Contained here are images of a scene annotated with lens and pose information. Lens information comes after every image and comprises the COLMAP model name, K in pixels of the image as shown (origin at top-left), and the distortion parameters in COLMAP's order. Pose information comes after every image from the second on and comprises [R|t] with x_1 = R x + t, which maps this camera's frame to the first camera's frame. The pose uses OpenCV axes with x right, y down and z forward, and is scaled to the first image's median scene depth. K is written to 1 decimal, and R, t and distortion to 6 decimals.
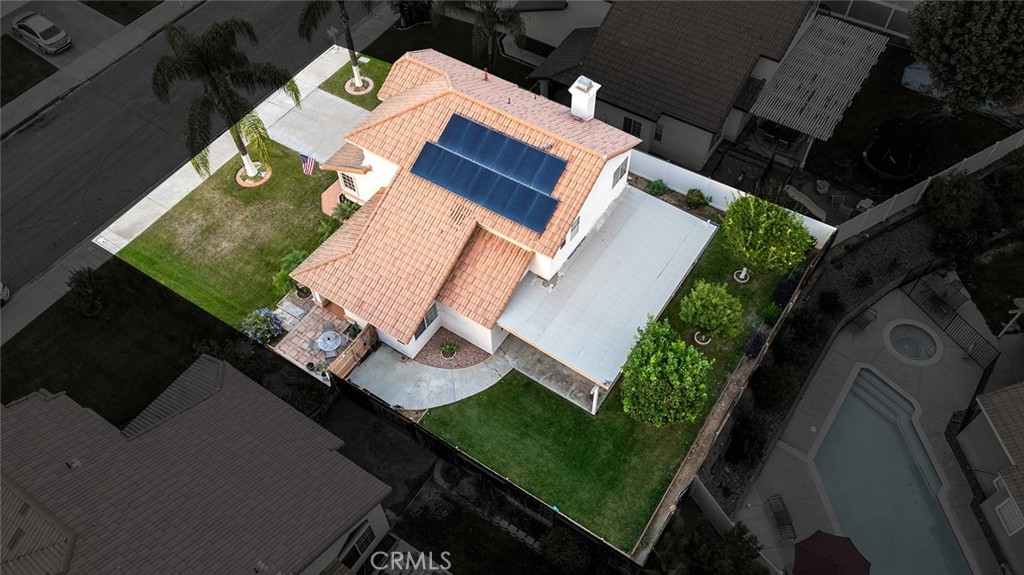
lens RADIAL K [[753.4, 0, 512.0], [0, 753.4, 287.5], [0, 0, 1]] dist [0.036954, -0.001518]
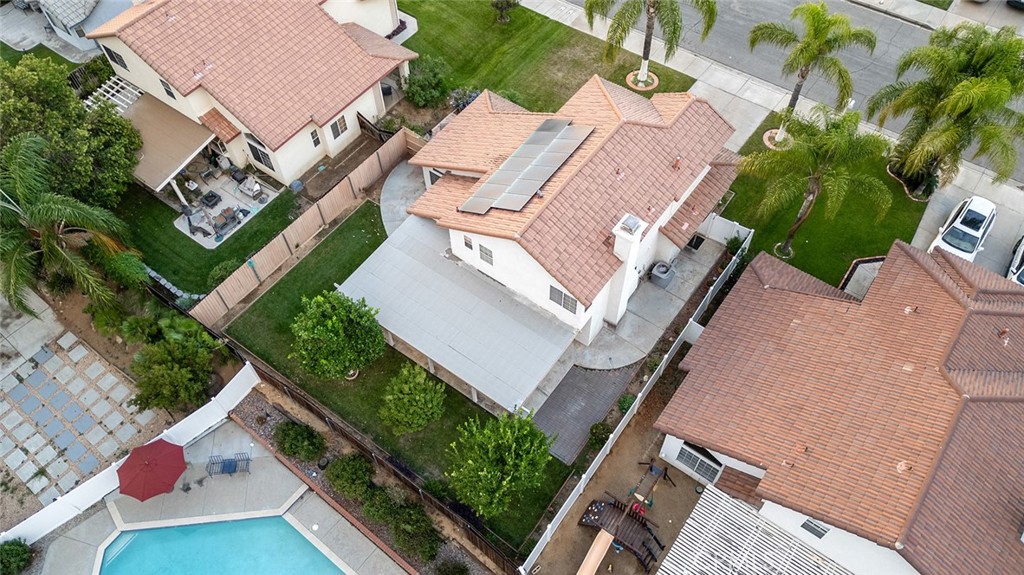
lens RADIAL K [[753.4, 0, 512.0], [0, 753.4, 287.5], [0, 0, 1]] dist [0.036954, -0.001518]
pose [[-0.039413, 0.831041, -0.554813, 0.656688], [-0.798044, 0.307954, 0.517968, -0.590912], [0.601309, 0.463180, 0.651069, 0.381806]]
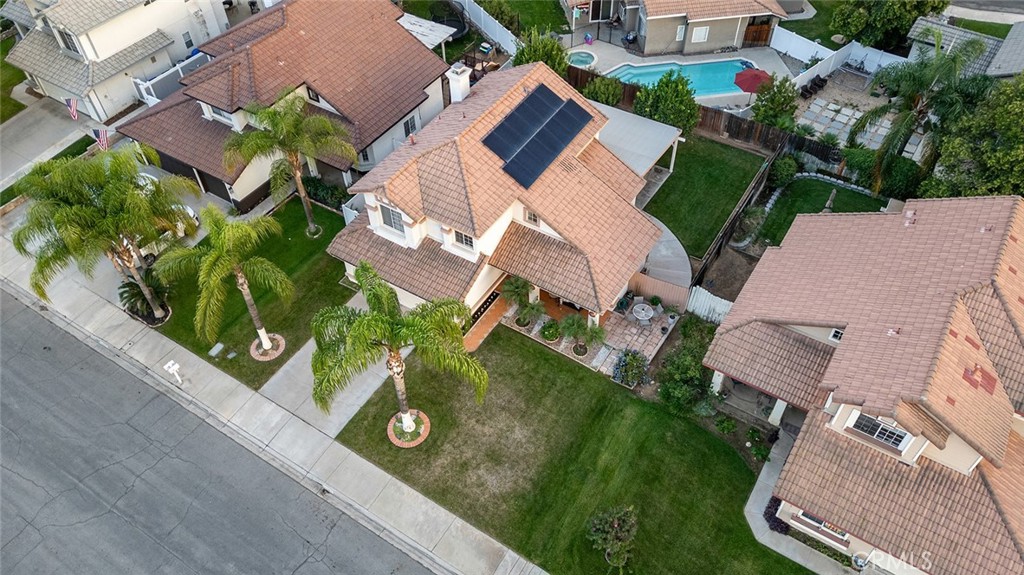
lens RADIAL K [[753.4, 0, 512.0], [0, 753.4, 287.5], [0, 0, 1]] dist [0.036954, -0.001518]
pose [[-0.016442, -0.725468, 0.688059, -0.991712], [0.817707, 0.386259, 0.426800, -0.582723], [-0.575399, 0.569649, 0.586870, 0.448488]]
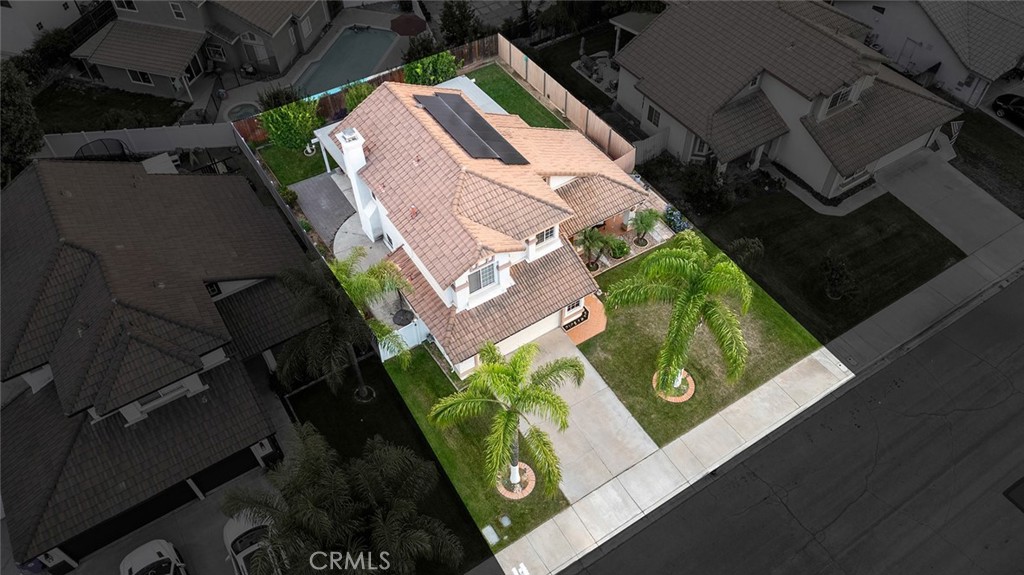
lens RADIAL K [[753.4, 0, 512.0], [0, 753.4, 287.5], [0, 0, 1]] dist [0.036954, -0.001518]
pose [[-0.916658, -0.280873, 0.284341, -0.477117], [0.340720, -0.177277, 0.923300, -1.212805], [-0.208922, 0.943230, 0.258201, 0.887976]]
